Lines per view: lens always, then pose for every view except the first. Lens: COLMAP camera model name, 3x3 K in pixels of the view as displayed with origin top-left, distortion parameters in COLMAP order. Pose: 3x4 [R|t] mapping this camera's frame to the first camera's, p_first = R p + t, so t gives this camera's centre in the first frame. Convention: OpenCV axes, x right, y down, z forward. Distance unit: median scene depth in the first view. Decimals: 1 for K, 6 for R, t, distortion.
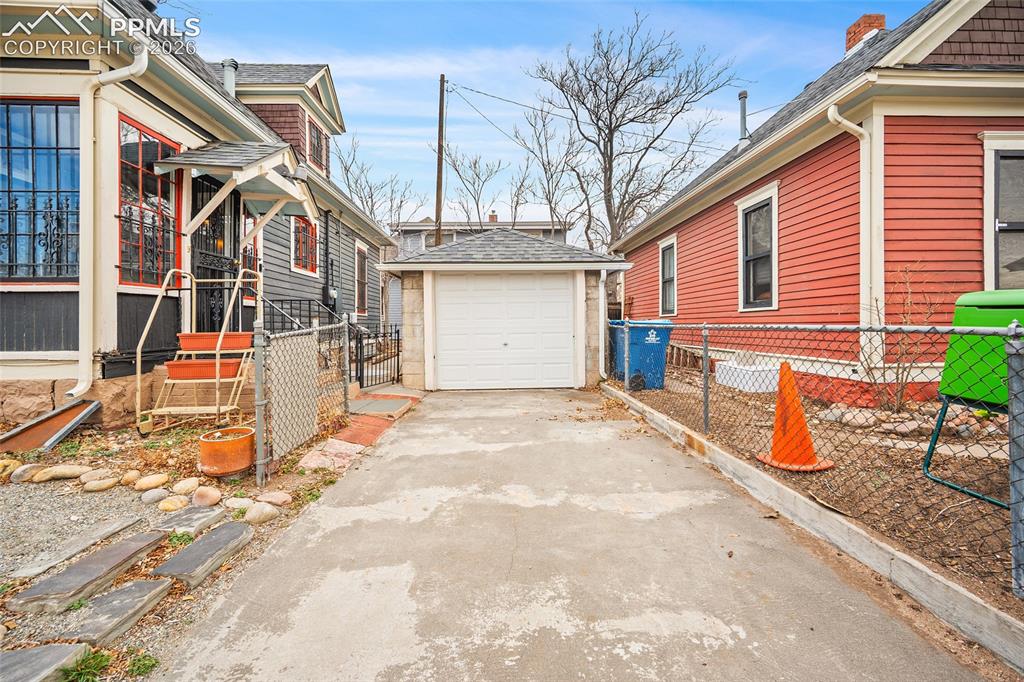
lens RADIAL K [[406.0, 0, 513.1], [0, 406.0, 330.6], [0, 0, 1]] dist [-0.000219, -0.000111]
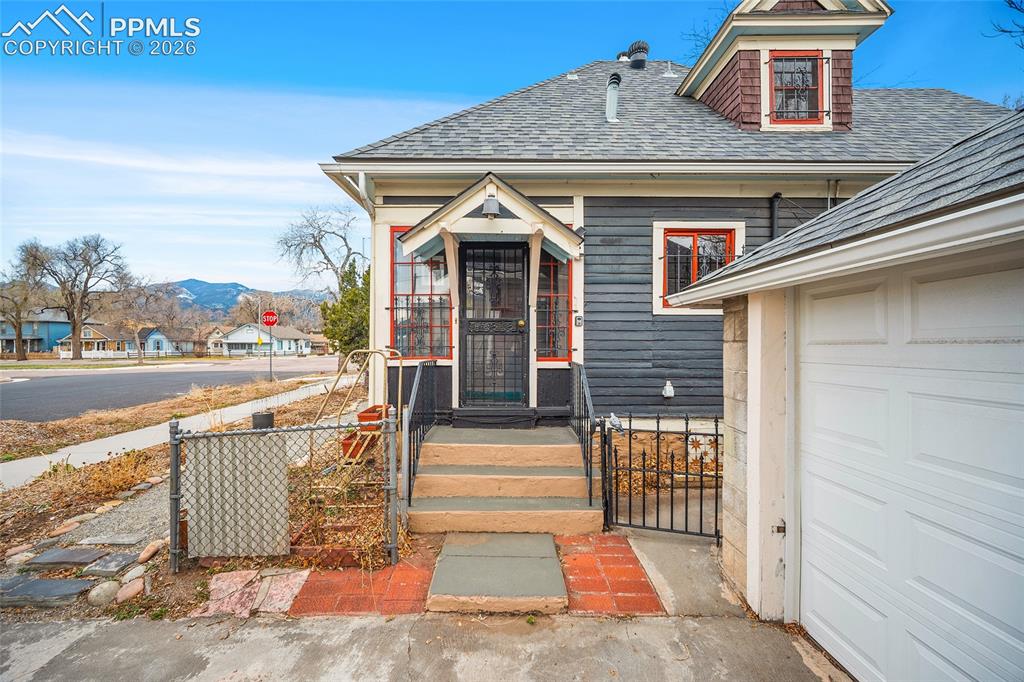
lens RADIAL K [[406.0, 0, 511.2], [0, 406.0, 339.3], [0, 0, 1]] dist [-0.000219, -0.000111]
pose [[-0.040197, -0.001127, -0.999191, 0.315180], [-0.014239, 0.999898, -0.000555, -0.186703], [0.999090, 0.014205, -0.040209, 1.455161]]
